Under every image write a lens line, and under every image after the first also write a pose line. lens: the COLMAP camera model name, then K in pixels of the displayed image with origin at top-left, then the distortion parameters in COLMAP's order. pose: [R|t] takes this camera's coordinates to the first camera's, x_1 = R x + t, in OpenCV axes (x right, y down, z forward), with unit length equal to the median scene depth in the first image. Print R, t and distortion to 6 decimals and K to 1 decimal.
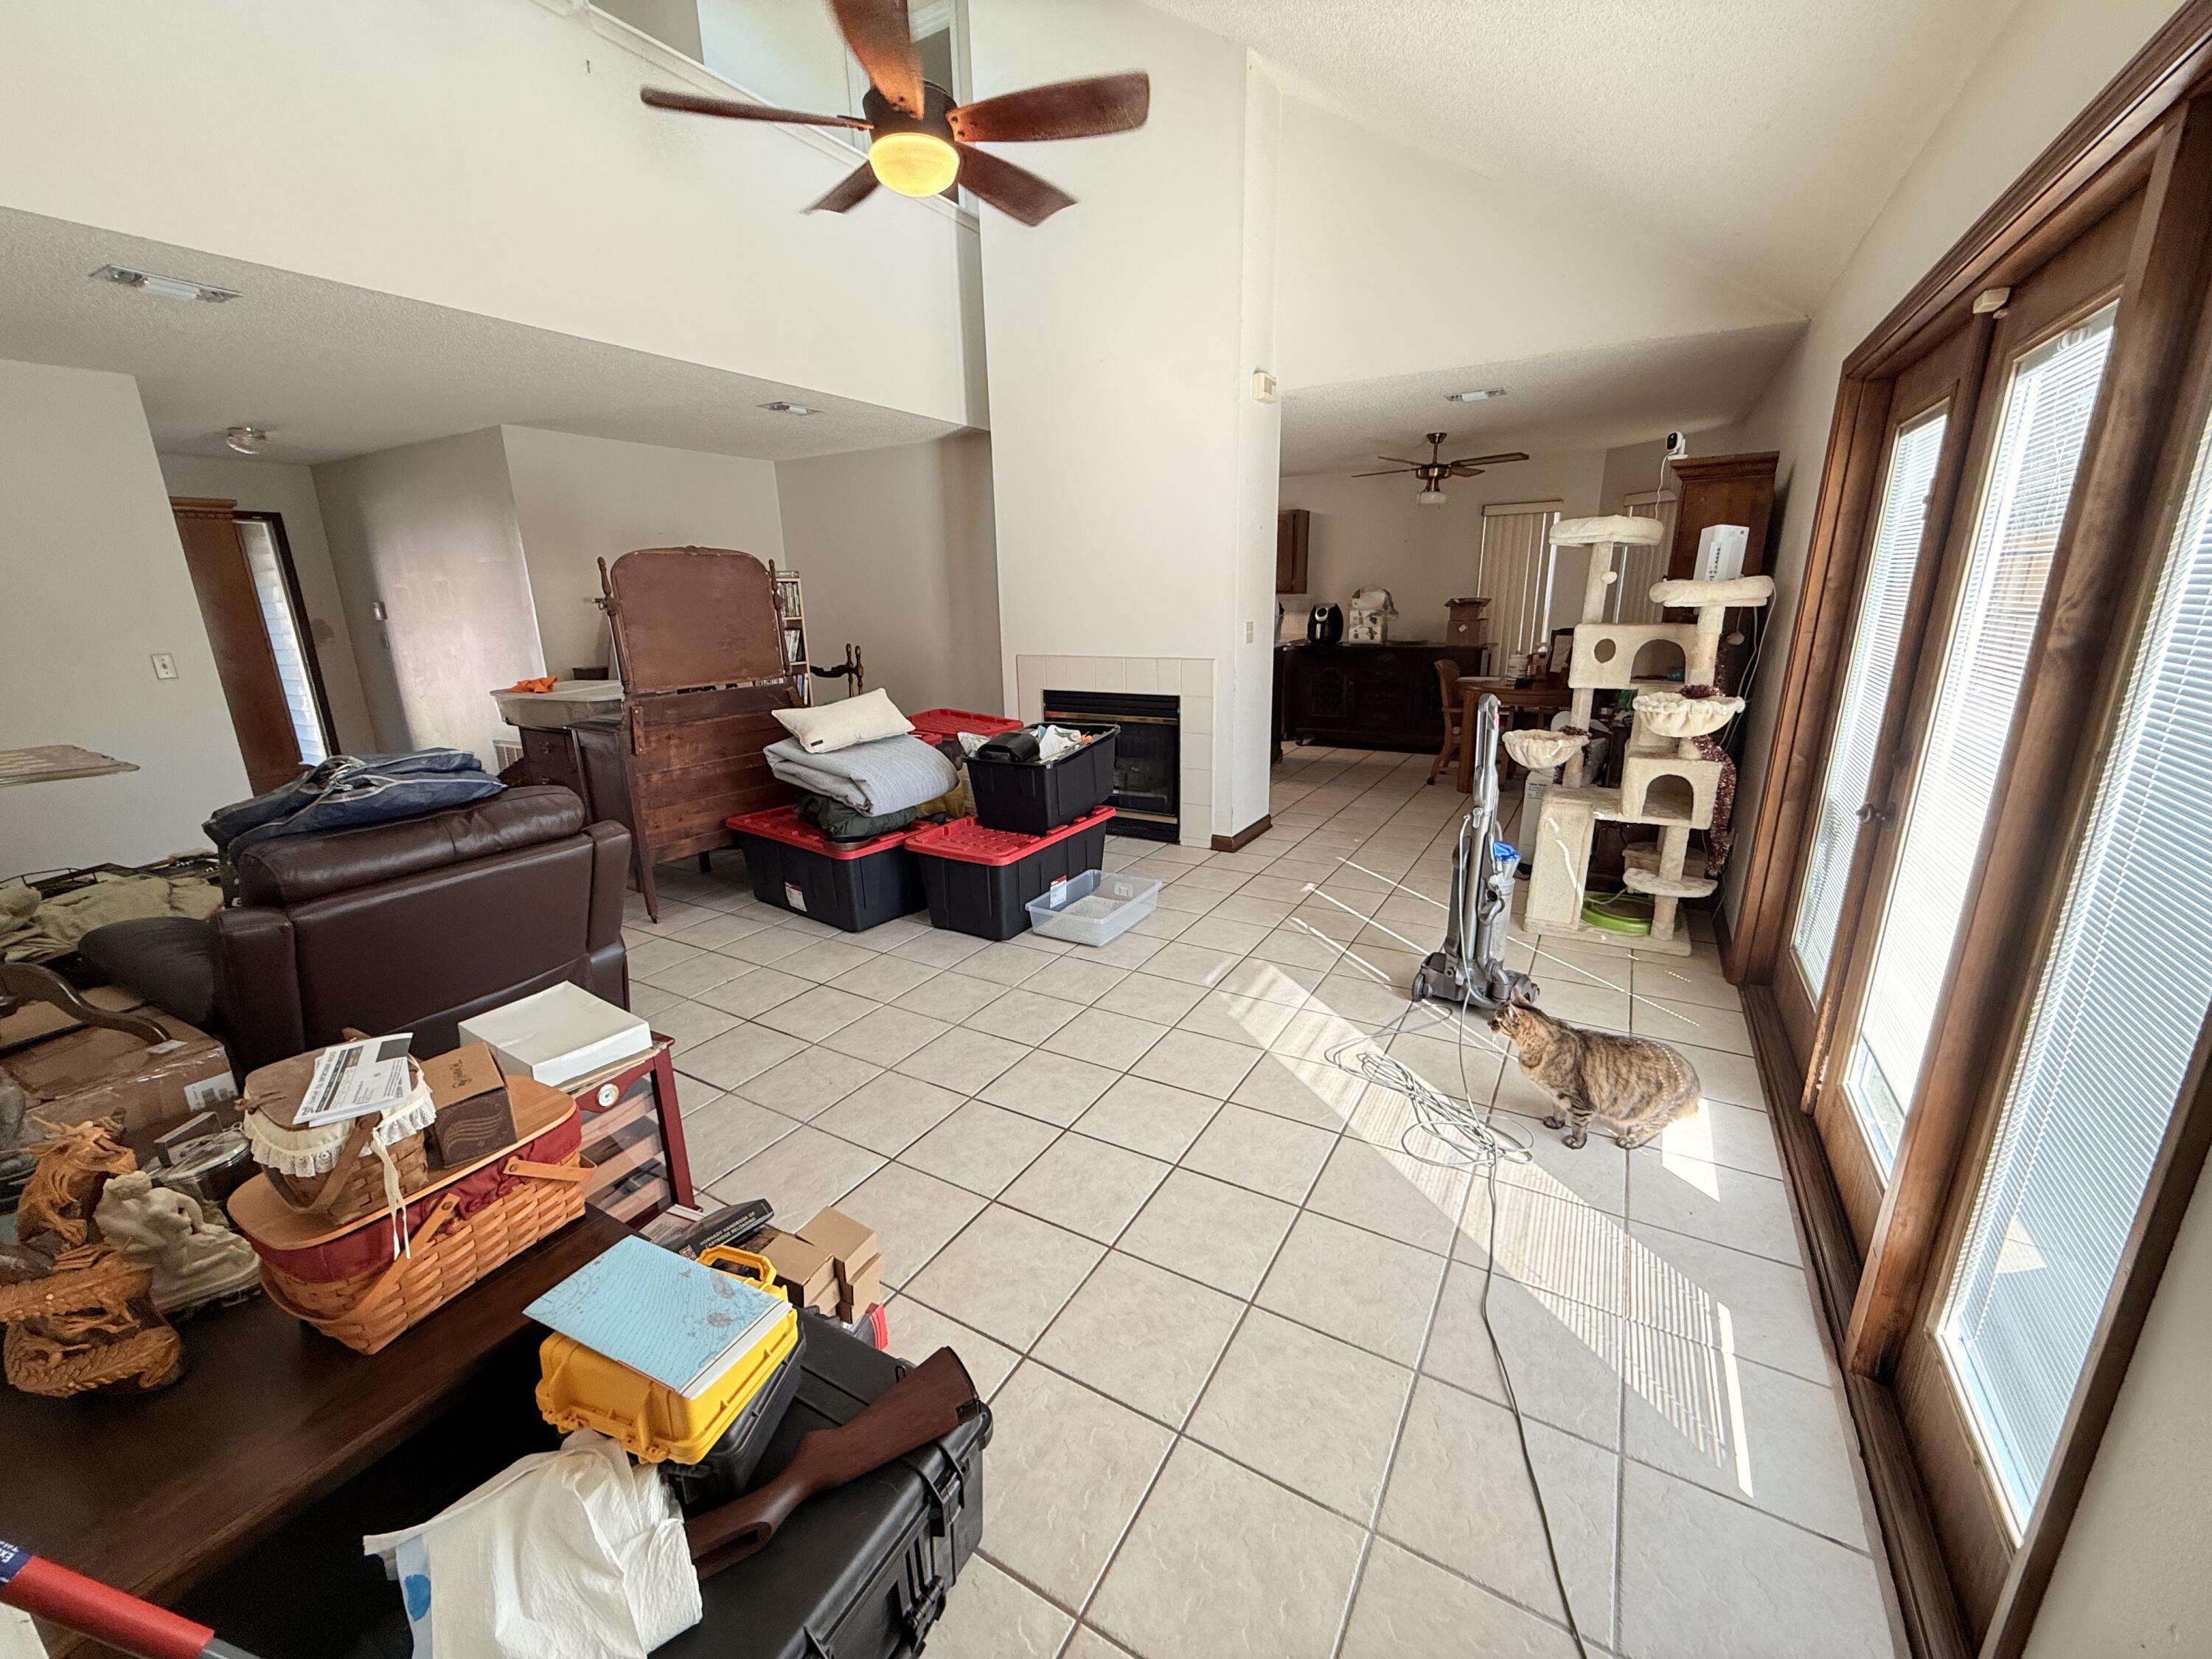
lens RADIAL K [[878.7, 0, 1097.3], [0, 878.7, 828.9], [0, 0, 1]] dist [0.002669, 0.000440]
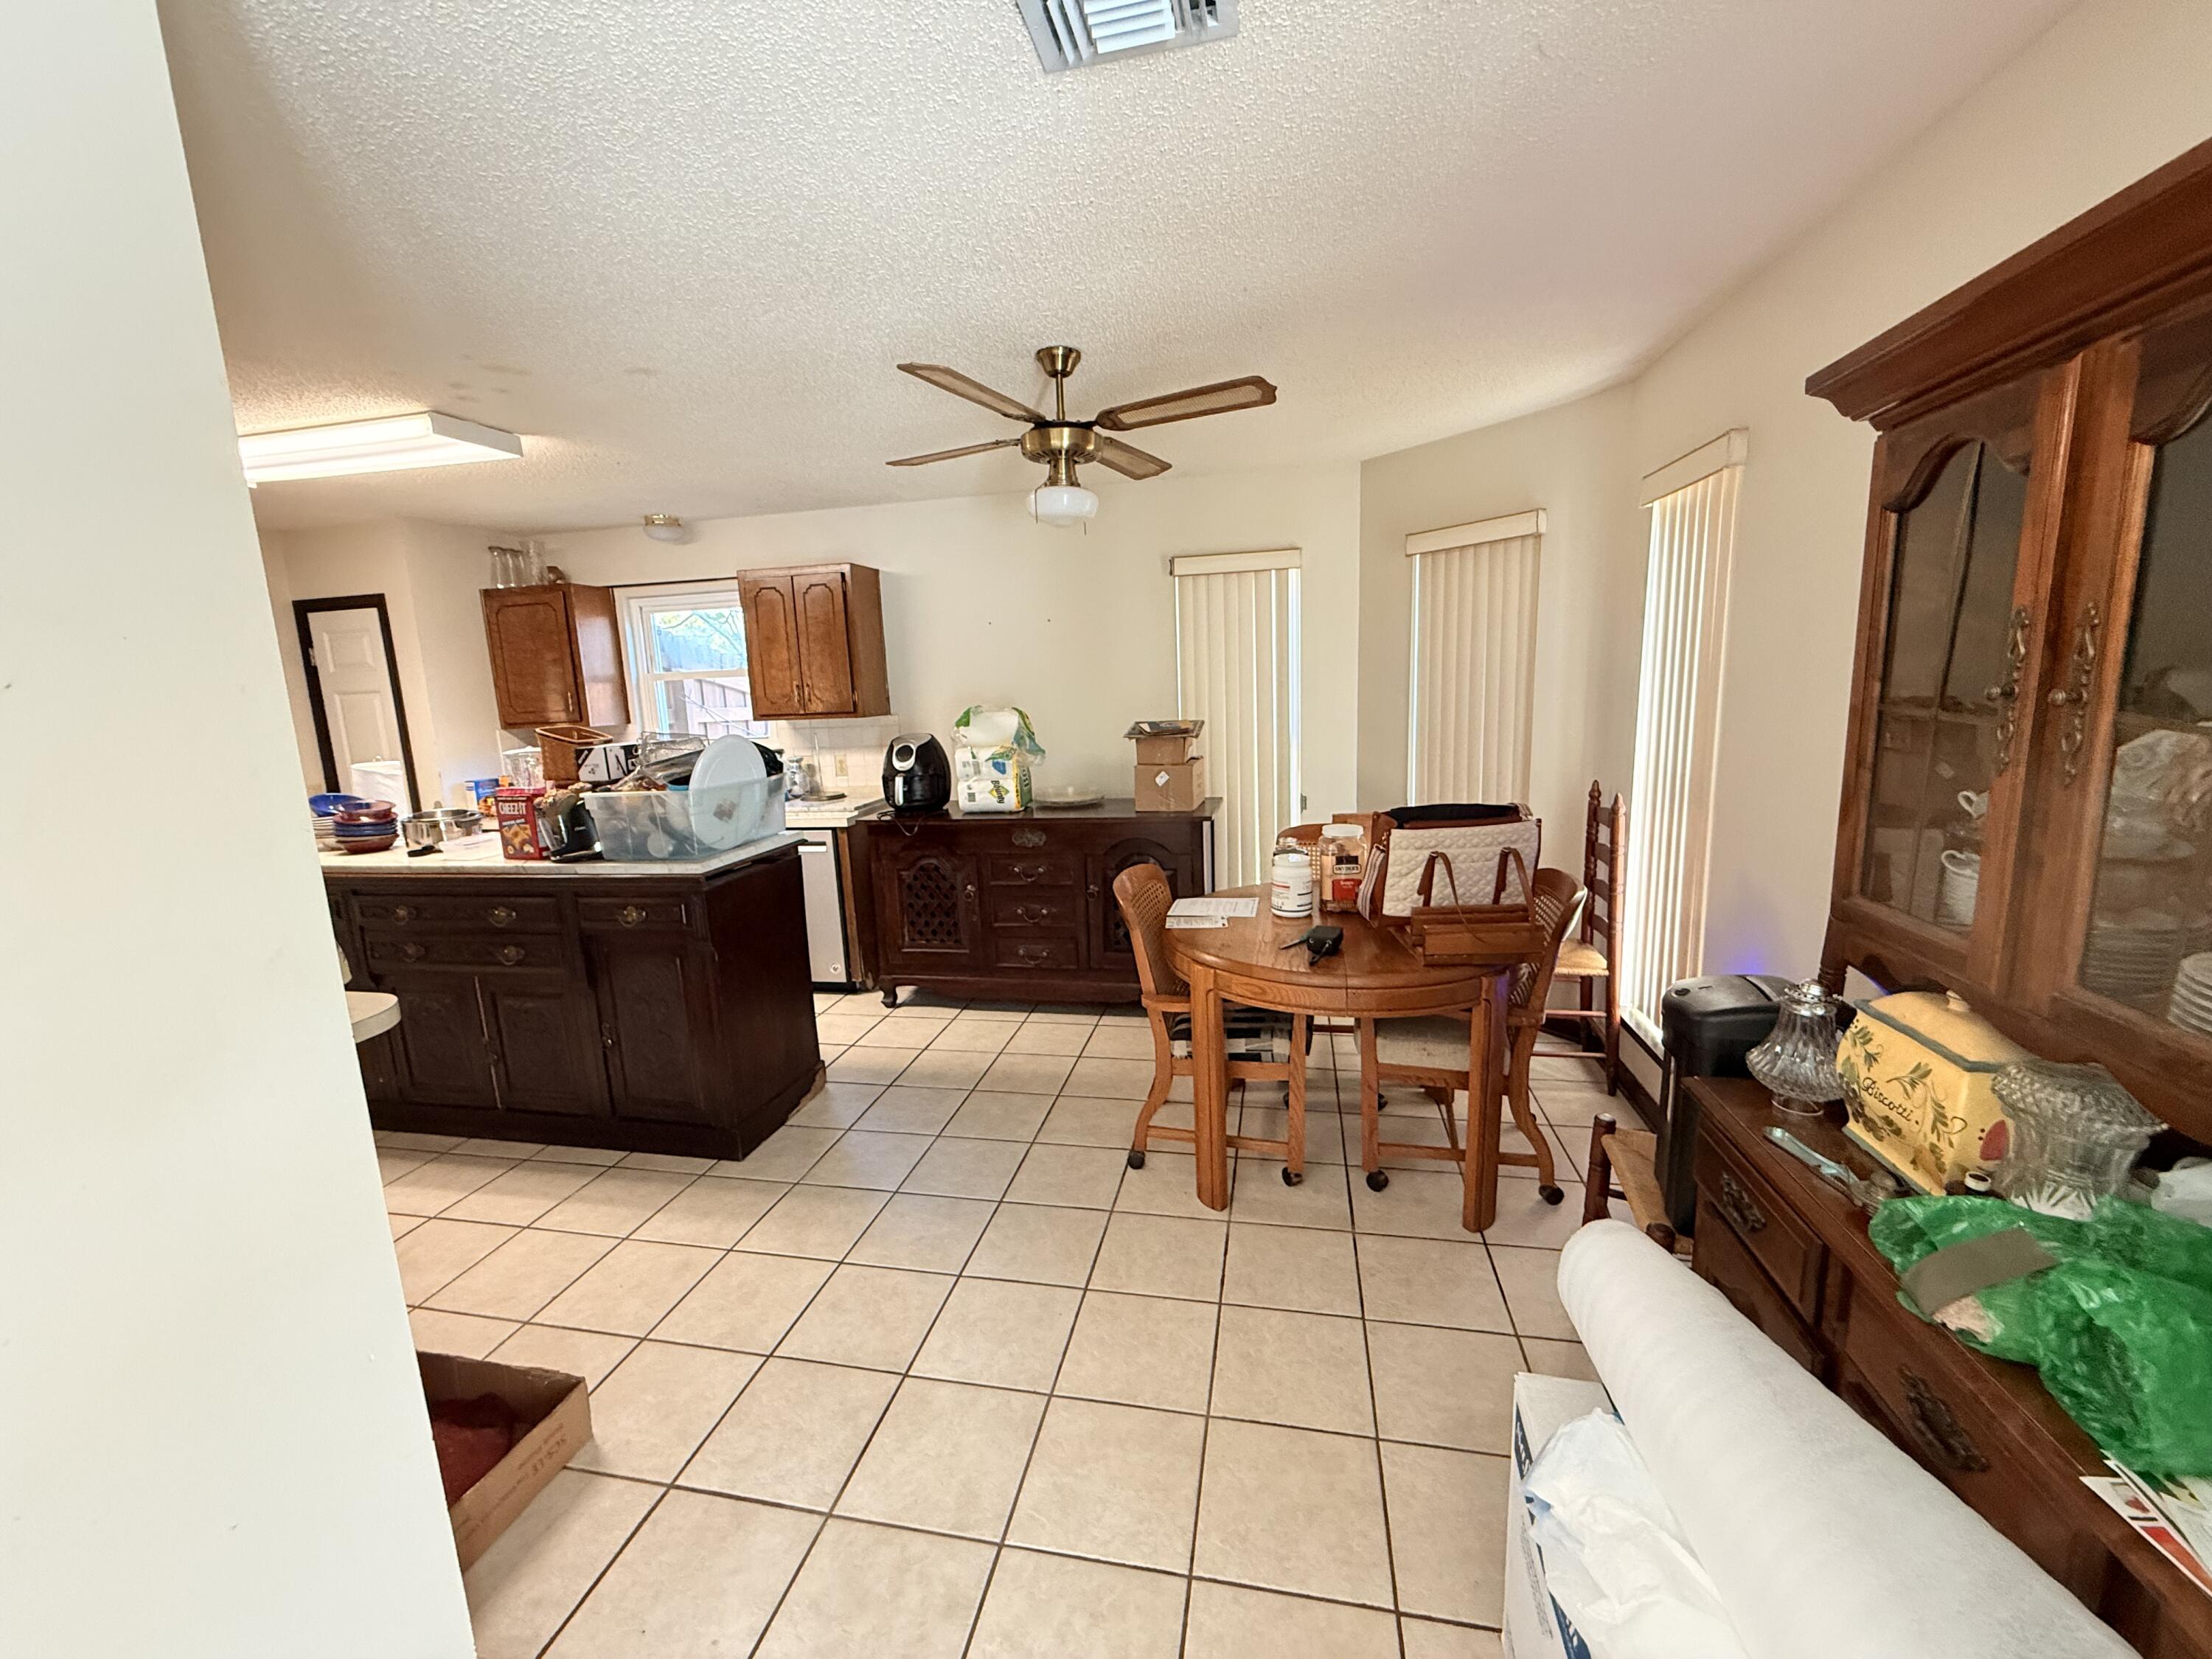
lens RADIAL K [[878.7, 0, 1105.5], [0, 878.7, 829.7], [0, 0, 1]] dist [0.002669, 0.000440]
pose [[0.944636, -0.068772, 0.320833, 0.208137], [0.104028, 0.990117, -0.094057, -0.148199], [-0.311194, 0.122225, 0.942454, 0.506707]]
